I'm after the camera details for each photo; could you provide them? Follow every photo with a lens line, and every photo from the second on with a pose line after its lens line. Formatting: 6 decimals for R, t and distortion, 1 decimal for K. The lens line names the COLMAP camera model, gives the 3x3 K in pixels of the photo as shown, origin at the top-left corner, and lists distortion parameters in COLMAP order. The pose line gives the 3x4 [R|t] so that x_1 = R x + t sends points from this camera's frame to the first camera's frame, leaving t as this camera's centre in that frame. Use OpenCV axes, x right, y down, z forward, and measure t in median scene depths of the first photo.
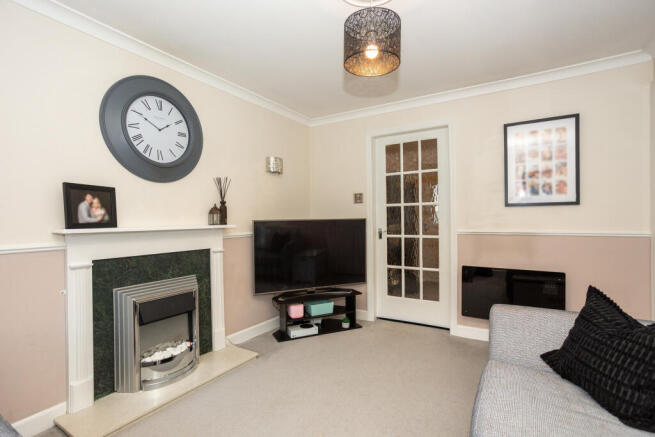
lens RADIAL K [[318.7, 0, 326.1], [0, 318.7, 220.9], [0, 0, 1]] dist [-0.020336, 0.007695]
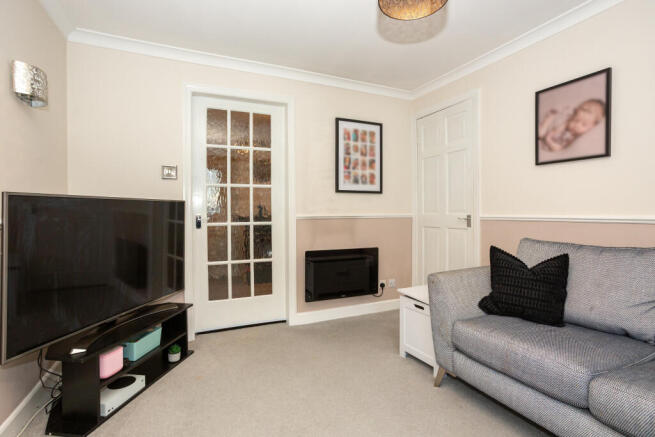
lens RADIAL K [[318.7, 0, 325.3], [0, 318.7, 213.9], [0, 0, 1]] dist [-0.020336, 0.007695]
pose [[0.557291, 0.003149, 0.830312, -0.338018], [0.005447, 0.999957, -0.007449, 0.033196], [-0.830300, 0.008674, 0.557250, 0.382277]]
